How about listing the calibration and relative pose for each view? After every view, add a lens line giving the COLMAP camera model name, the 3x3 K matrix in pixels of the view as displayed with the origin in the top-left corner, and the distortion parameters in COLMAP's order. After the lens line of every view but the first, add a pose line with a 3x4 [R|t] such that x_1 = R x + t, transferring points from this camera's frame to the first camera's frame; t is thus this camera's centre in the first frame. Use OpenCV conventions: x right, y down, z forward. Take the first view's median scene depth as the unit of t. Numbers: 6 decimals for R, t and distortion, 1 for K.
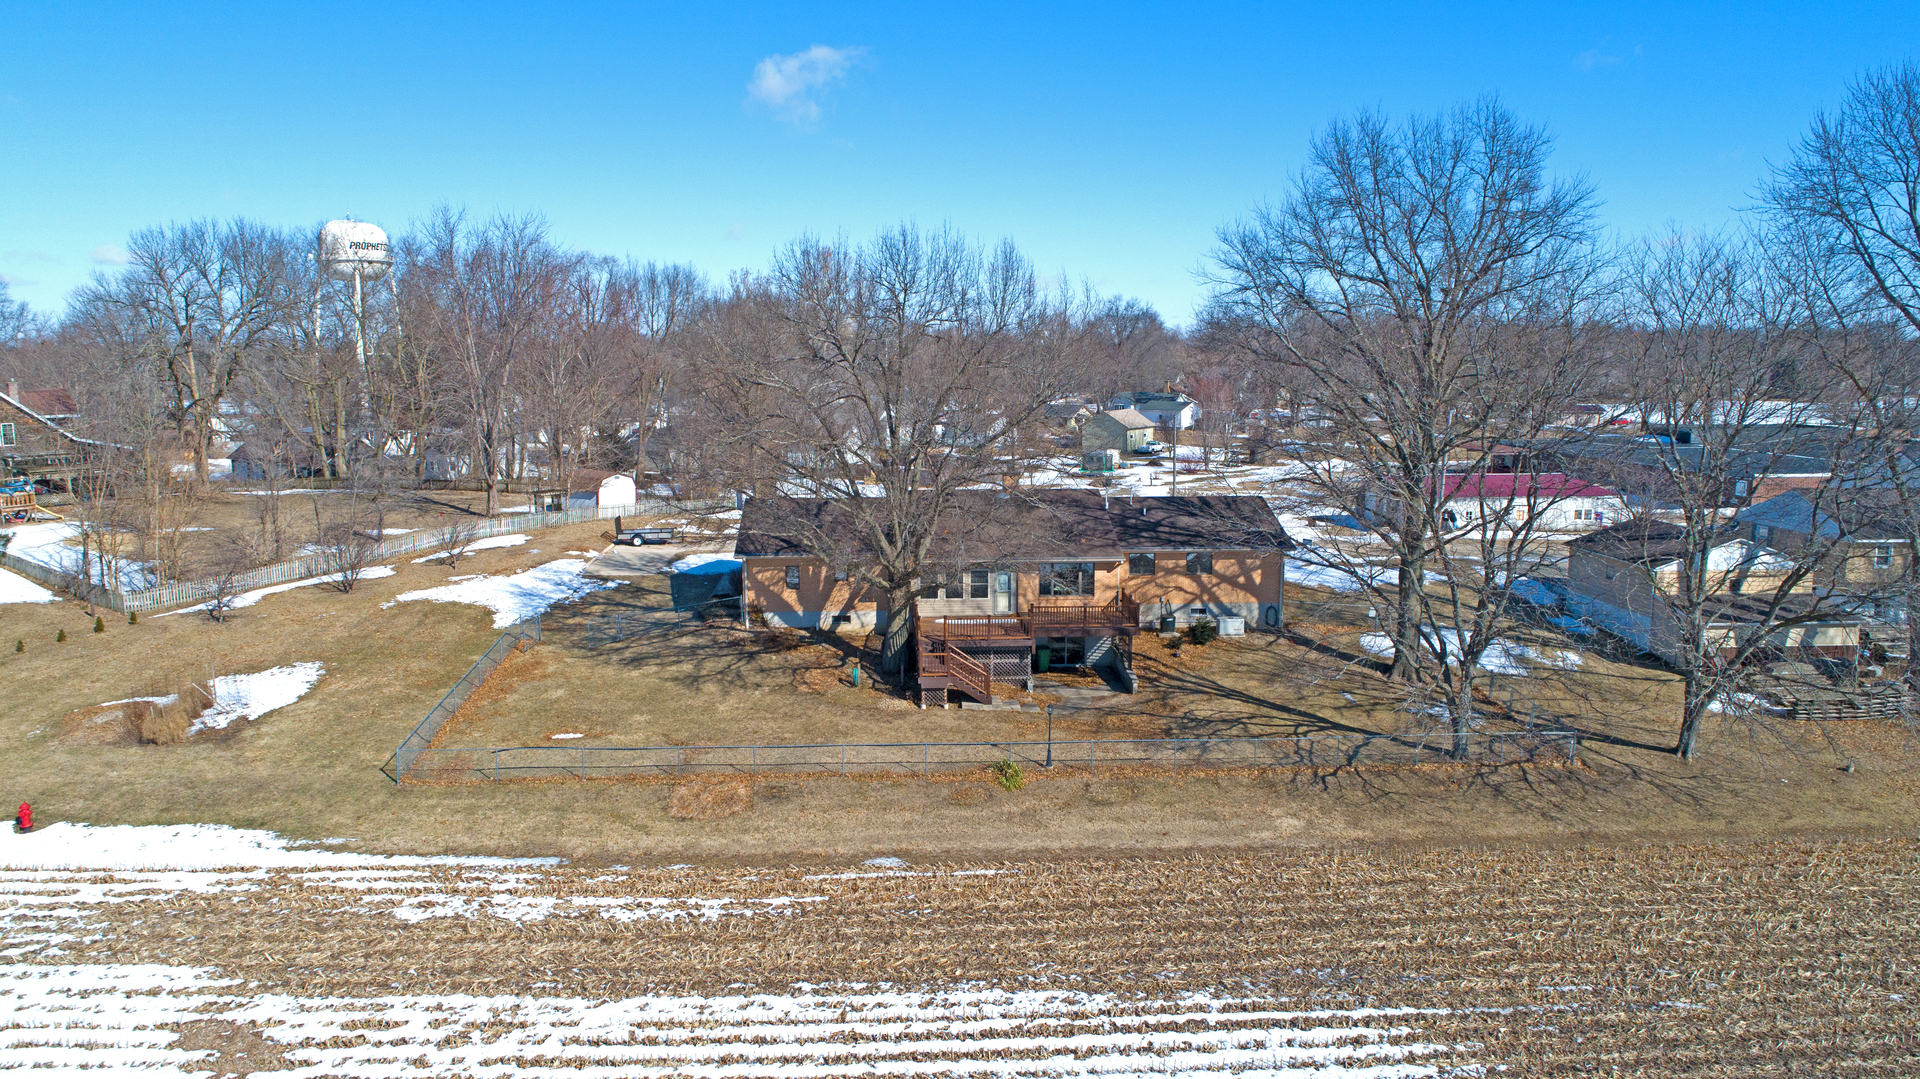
lens RADIAL K [[1407.0, 0, 960.0], [0, 1407.0, 539.5], [0, 0, 1]] dist [0.161642, 0.001684]
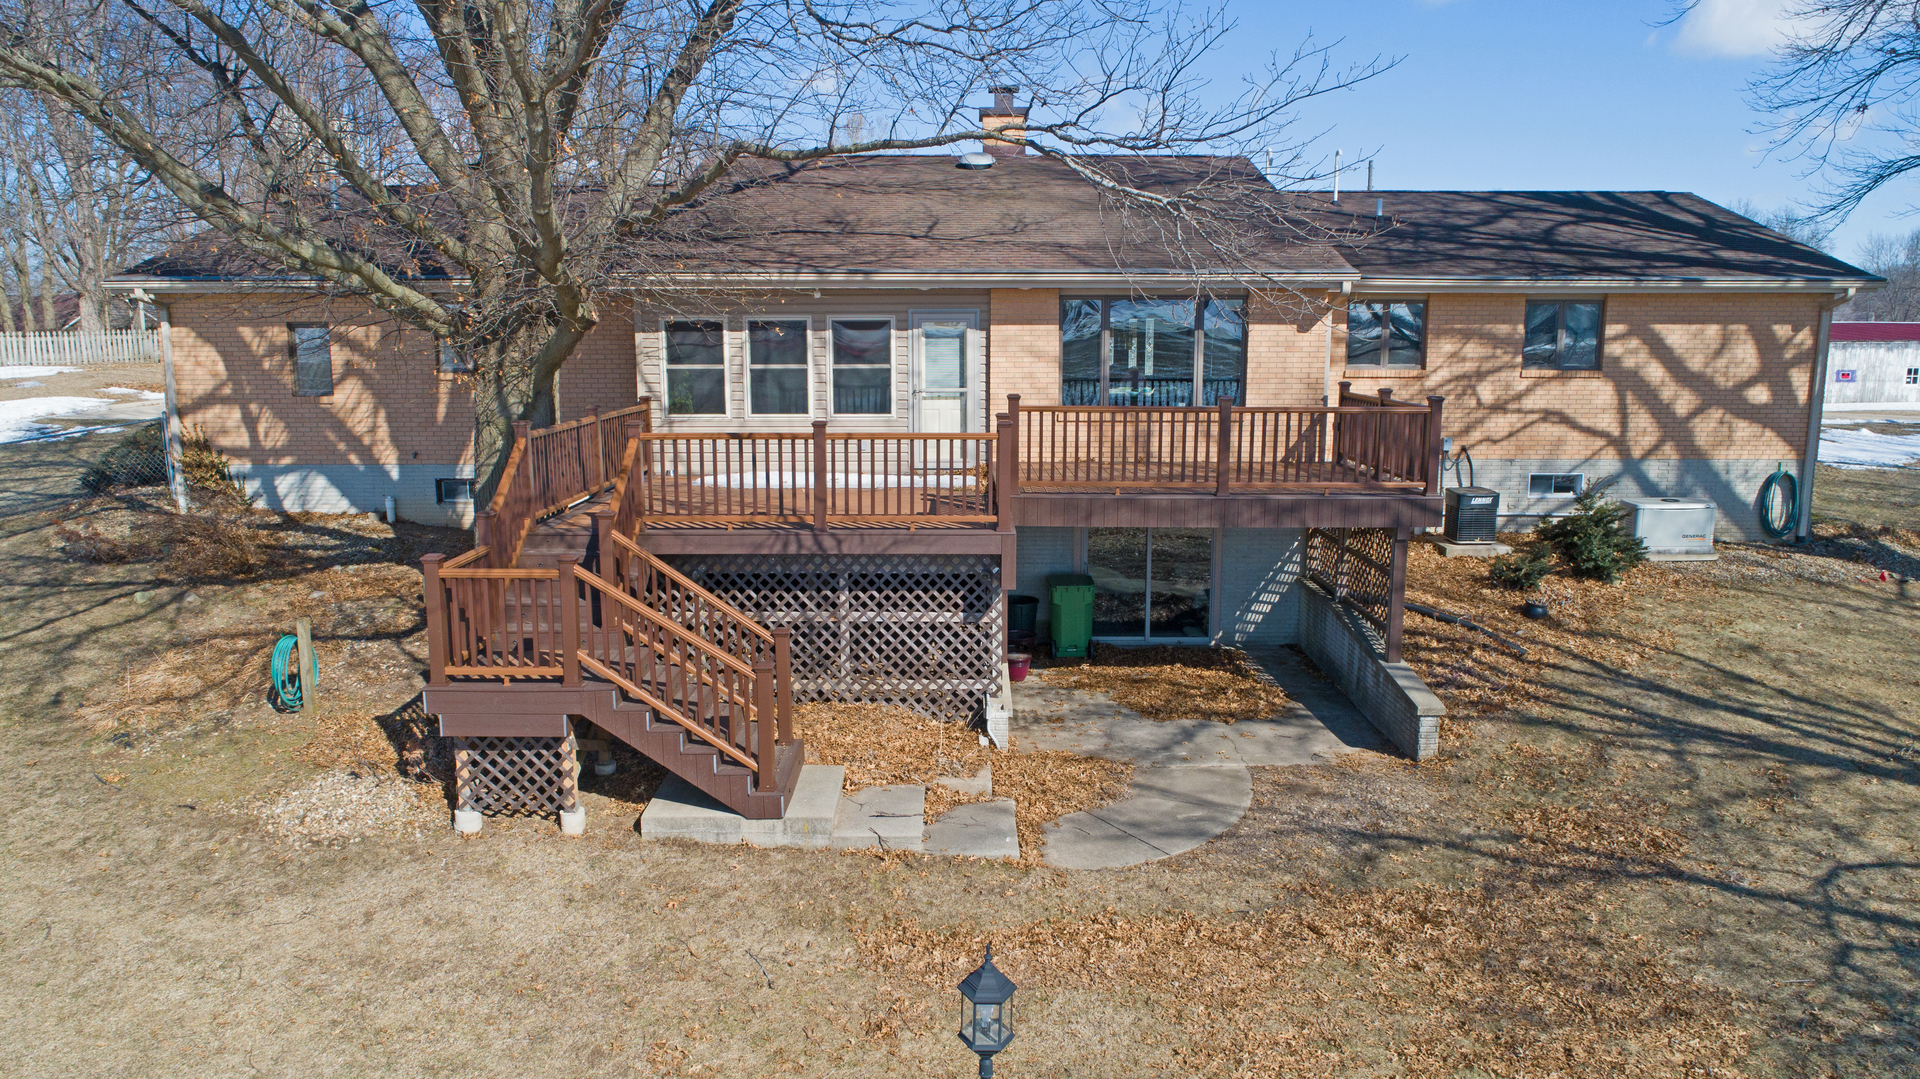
lens RADIAL K [[1407.0, 0, 960.0], [0, 1407.0, 539.5], [0, 0, 1]] dist [0.161642, 0.001684]
pose [[0.997826, 0.014570, -0.064278, 0.055141], [-0.013338, 0.999720, 0.019553, 0.062984], [0.064545, -0.018653, 0.997740, 0.702371]]
